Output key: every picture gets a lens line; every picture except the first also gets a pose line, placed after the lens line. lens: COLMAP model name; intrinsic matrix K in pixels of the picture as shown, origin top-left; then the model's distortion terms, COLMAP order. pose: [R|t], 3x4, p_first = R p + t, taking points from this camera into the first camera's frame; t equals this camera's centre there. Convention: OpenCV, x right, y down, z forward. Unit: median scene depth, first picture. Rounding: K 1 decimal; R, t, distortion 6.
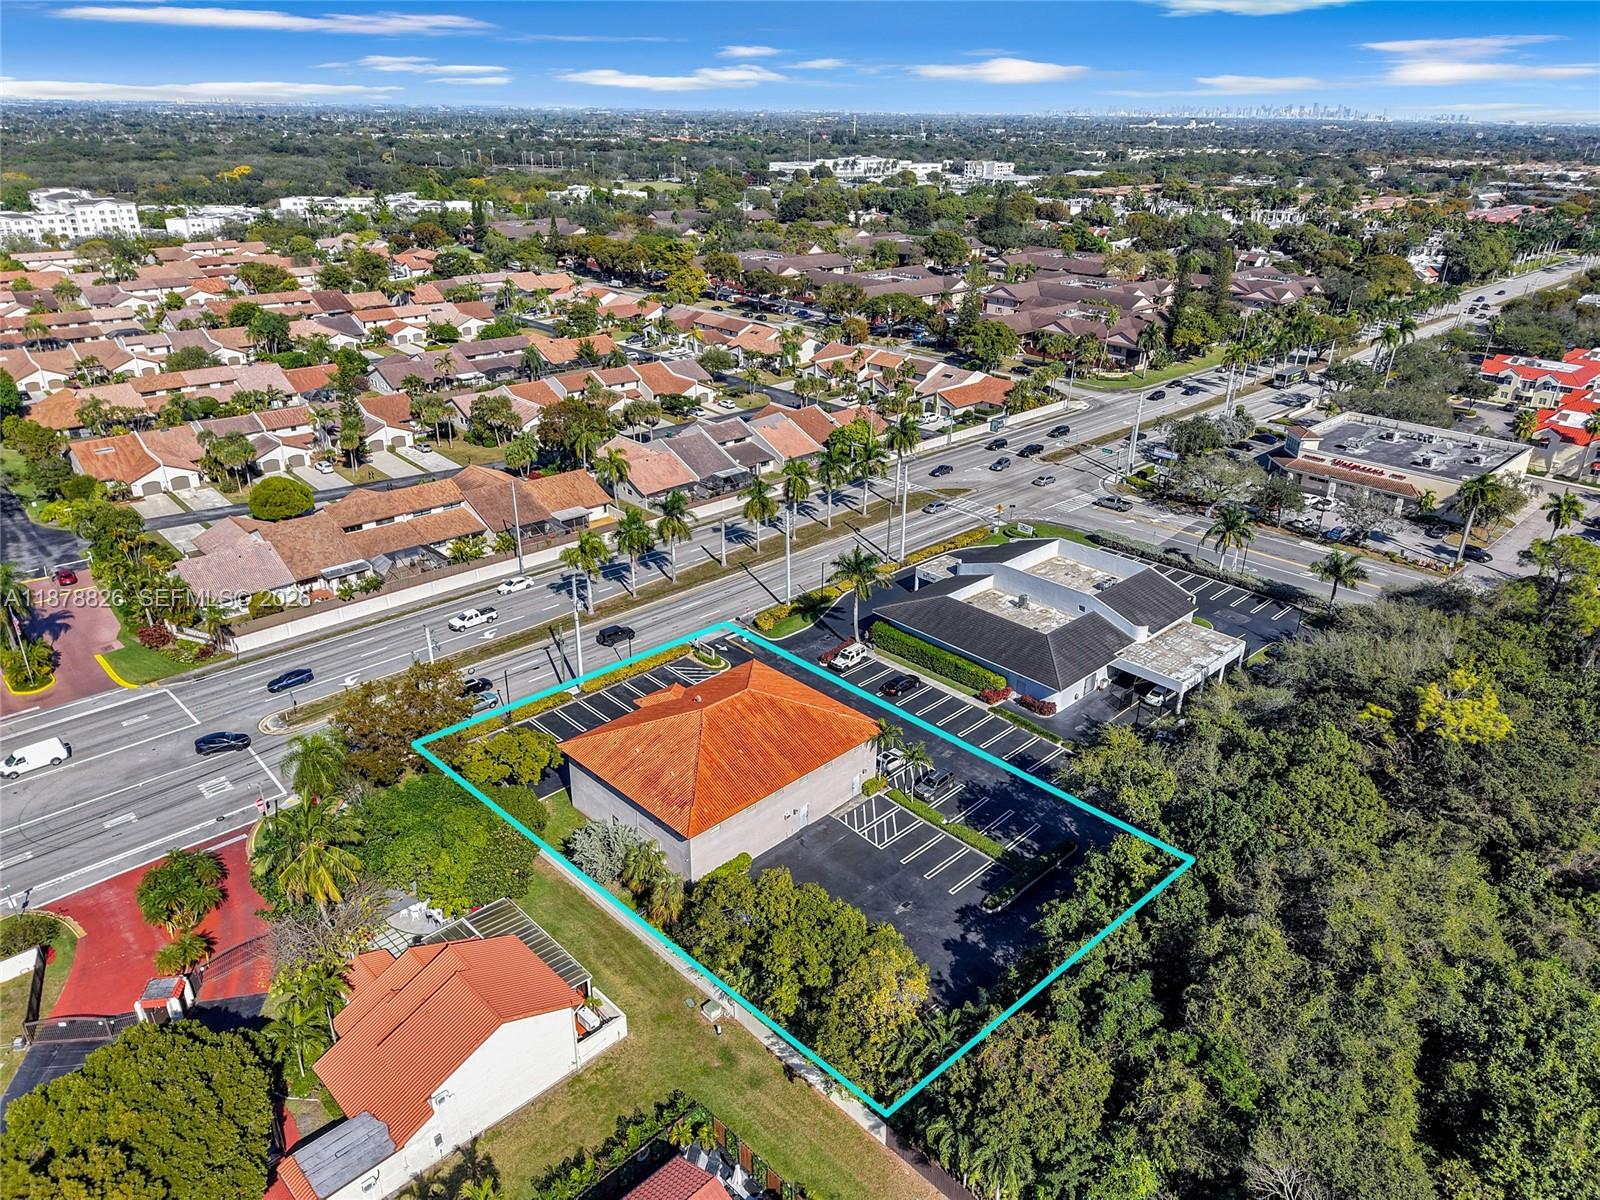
lens RADIAL K [[1078.3, 0, 800.0], [0, 1078.3, 600.0], [0, 0, 1]] dist [0.050488, -0.078595]
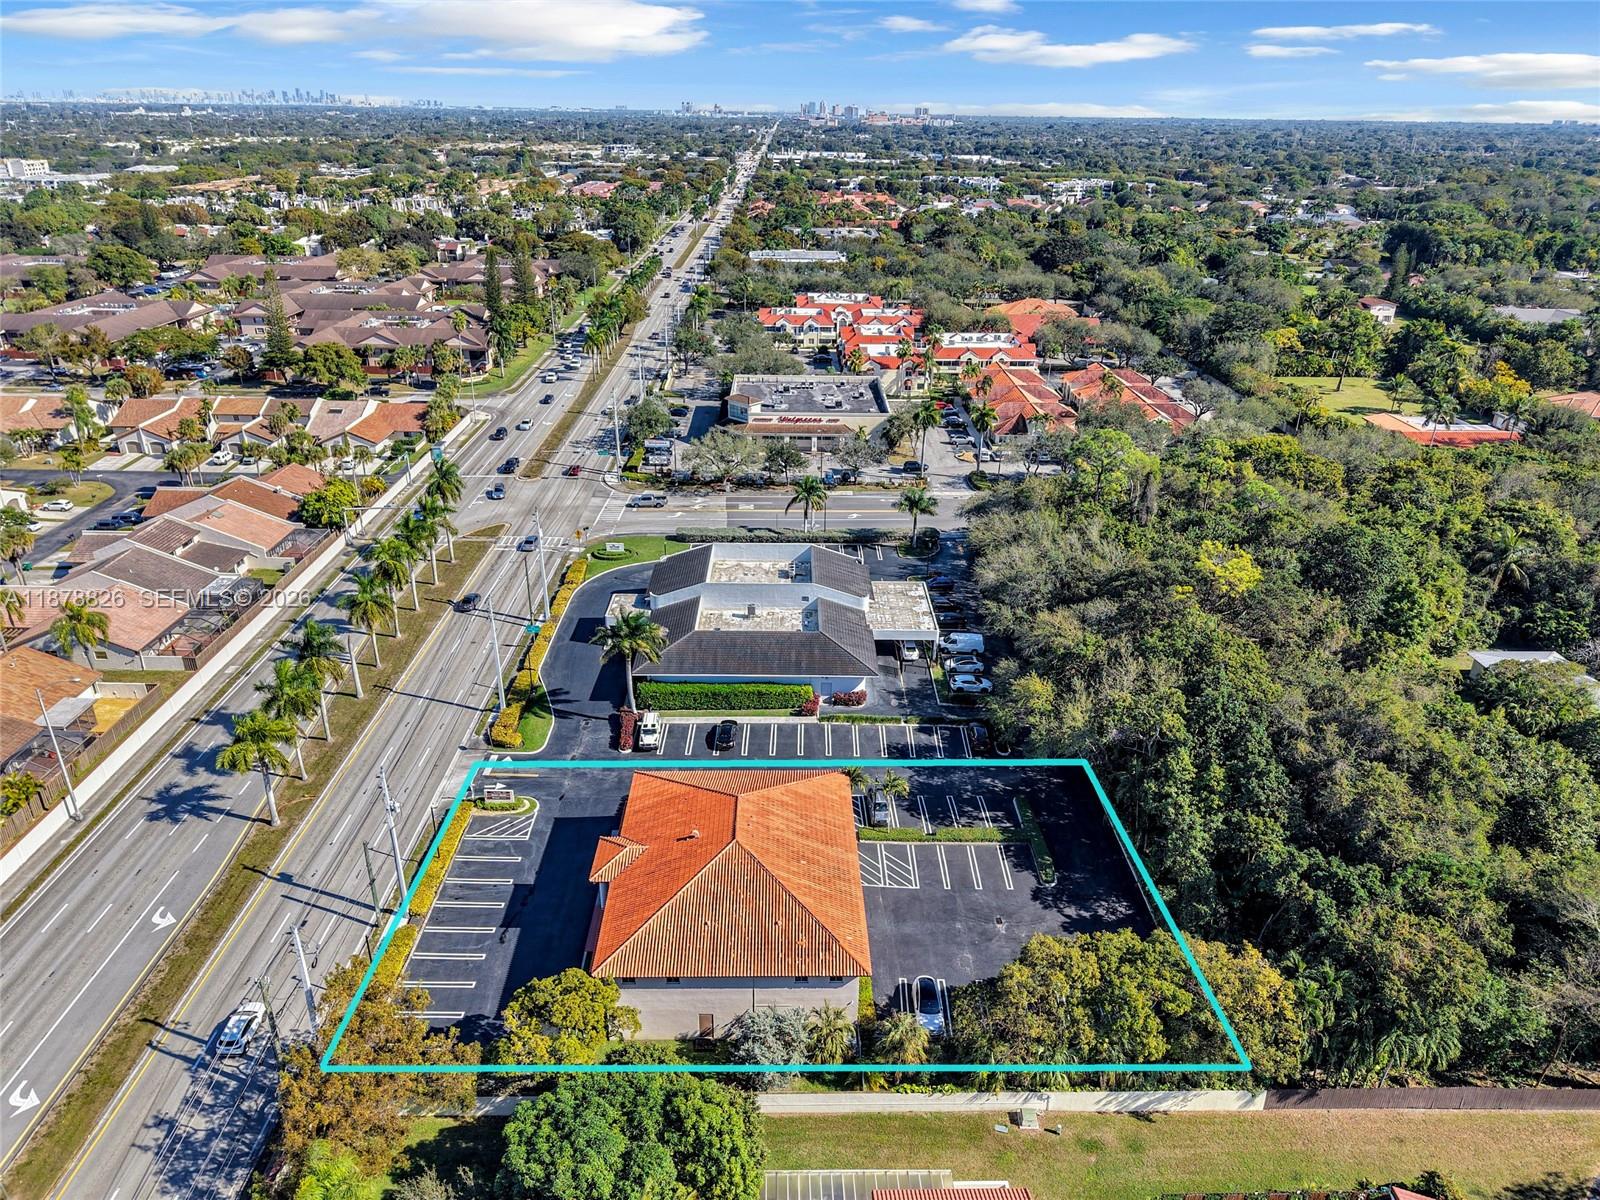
lens RADIAL K [[1072.5, 0, 821.2], [0, 1072.5, 600.7], [0, 0, 1]] dist [0.054394, -0.063876]
pose [[0.682215, -0.306070, 0.664006, -0.307147], [0.297695, 0.945757, 0.130084, -0.090050], [-0.667803, 0.108926, 0.736325, 0.189964]]
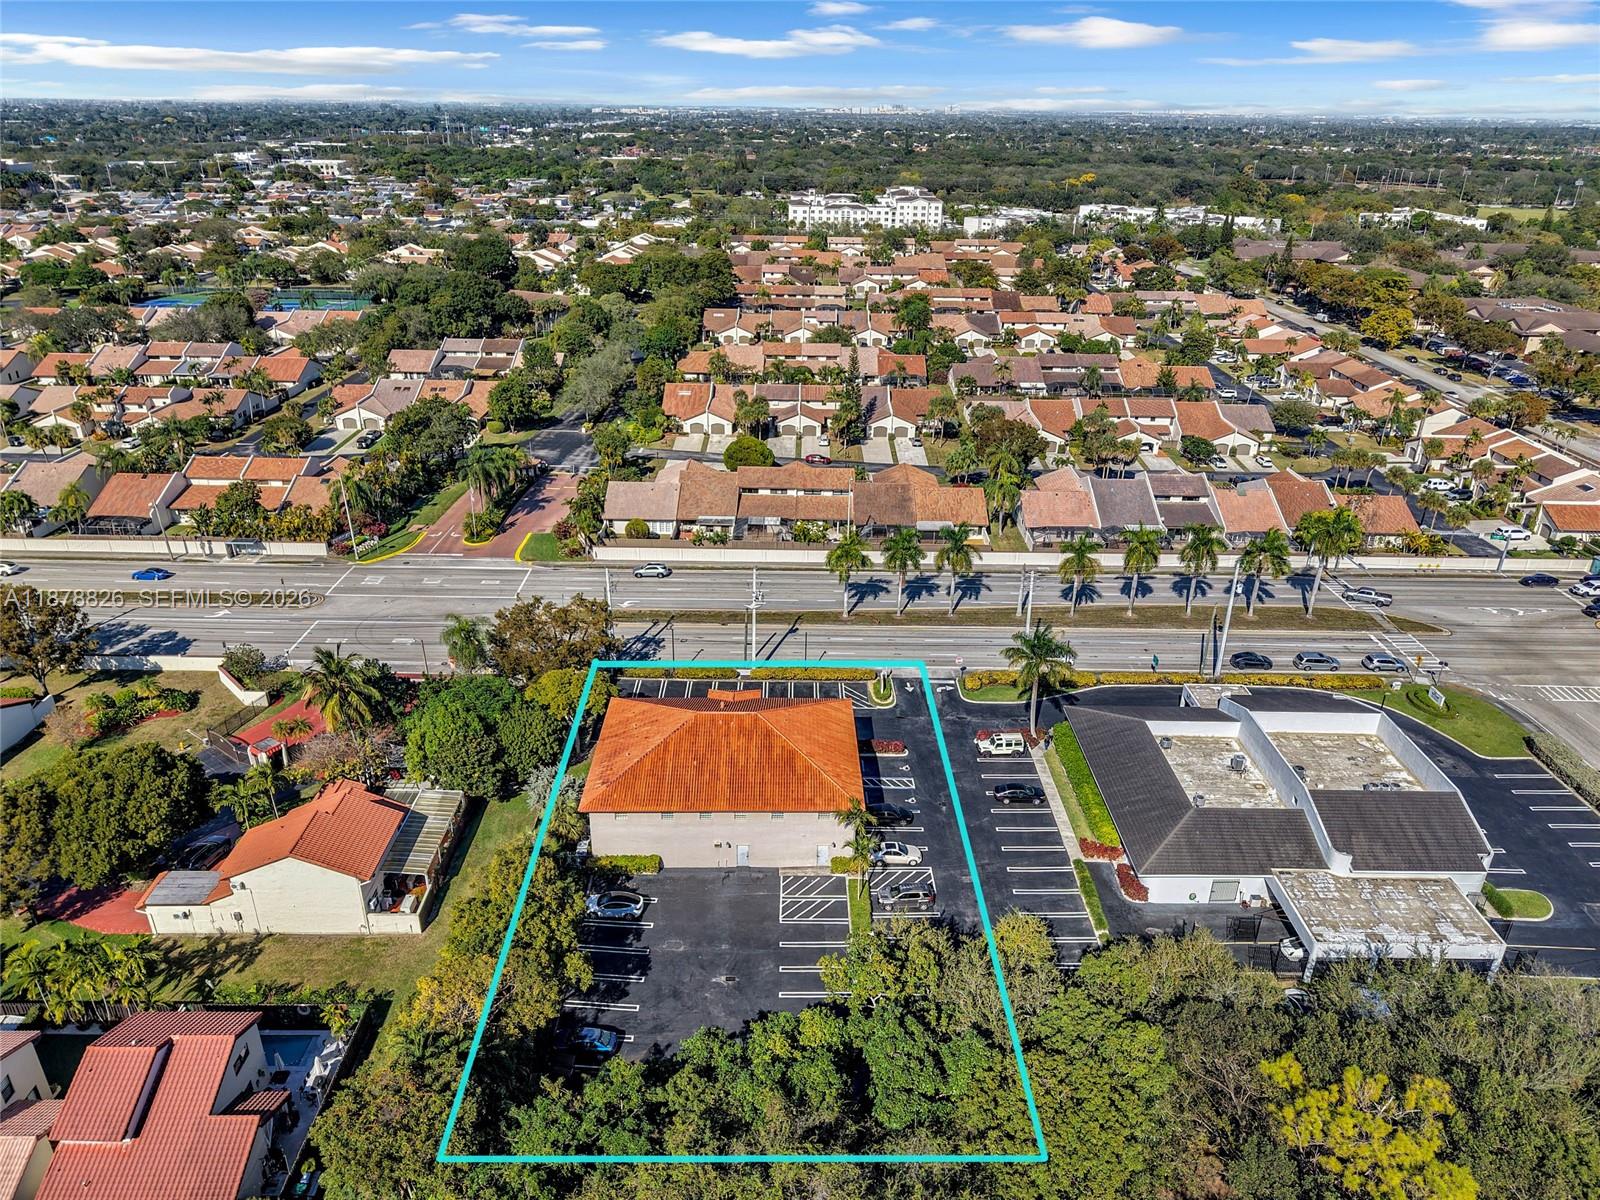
lens RADIAL K [[1053.8, 0, 800.0], [0, 1053.8, 600.0], [0, 0, 1]] dist [0.052755, -0.075894]
pose [[0.714939, 0.289706, -0.636343, 0.339225], [-0.289443, 0.951104, 0.107814, -0.081142], [0.636463, 0.107105, 0.763835, 0.157487]]
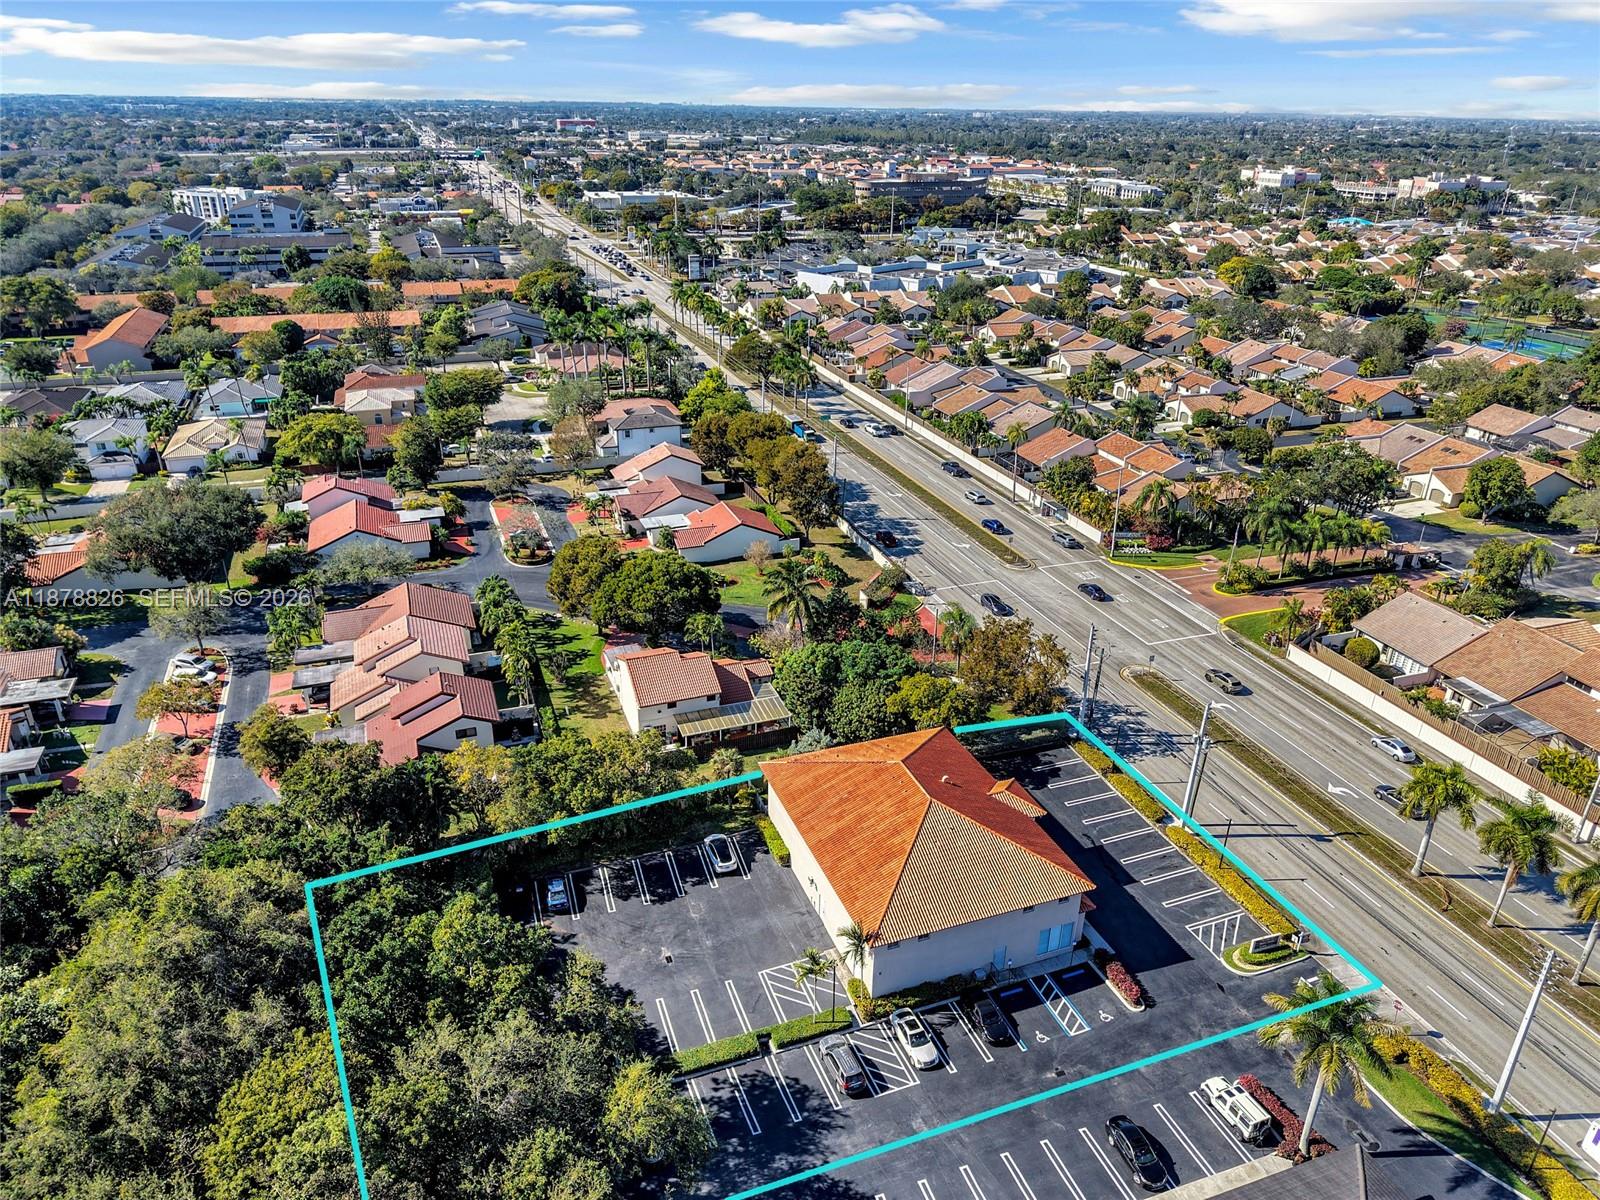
lens RADIAL K [[1078.3, 0, 800.0], [0, 1078.3, 600.0], [0, 0, 1]] dist [0.050488, -0.078595]
pose [[-0.420583, 0.353472, -0.835564, 0.385572], [-0.392158, 0.759671, 0.518760, -0.259571], [0.818121, 0.545855, -0.180888, 0.583622]]
